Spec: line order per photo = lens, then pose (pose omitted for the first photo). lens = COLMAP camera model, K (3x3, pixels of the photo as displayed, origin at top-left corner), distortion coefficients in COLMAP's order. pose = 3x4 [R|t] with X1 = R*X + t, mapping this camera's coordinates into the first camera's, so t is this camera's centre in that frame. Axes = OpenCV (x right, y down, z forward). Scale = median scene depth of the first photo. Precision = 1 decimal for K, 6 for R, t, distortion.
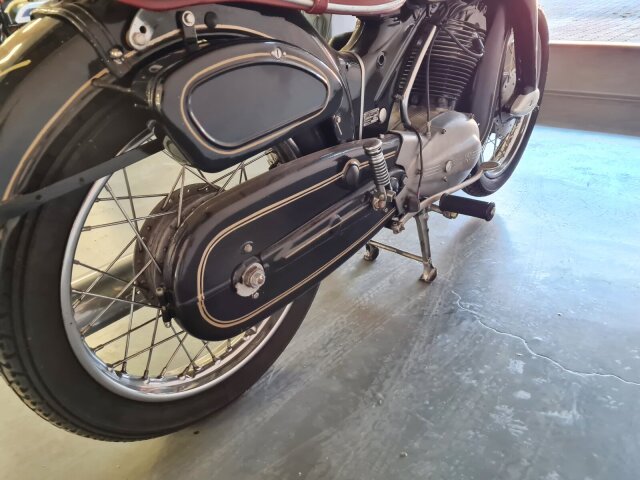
lens RADIAL K [[479.1, 0, 318.5], [0, 479.1, 254.0], [0, 0, 1]] dist [0.027816, -0.017240]
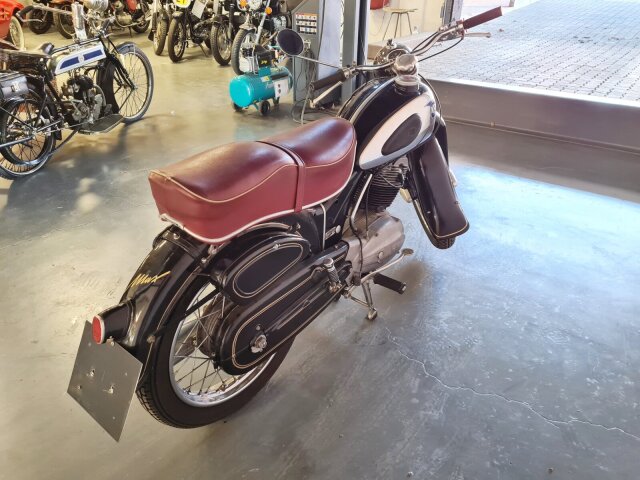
lens RADIAL K [[479.1, 0, 319.9], [0, 479.1, 242.0], [0, 0, 1]] dist [0.027816, -0.017240]
pose [[0.999529, 0.016152, 0.026106, 0.032895], [-0.017090, 0.999202, 0.036095, -0.332861], [-0.025502, -0.036524, 0.999007, -0.691161]]
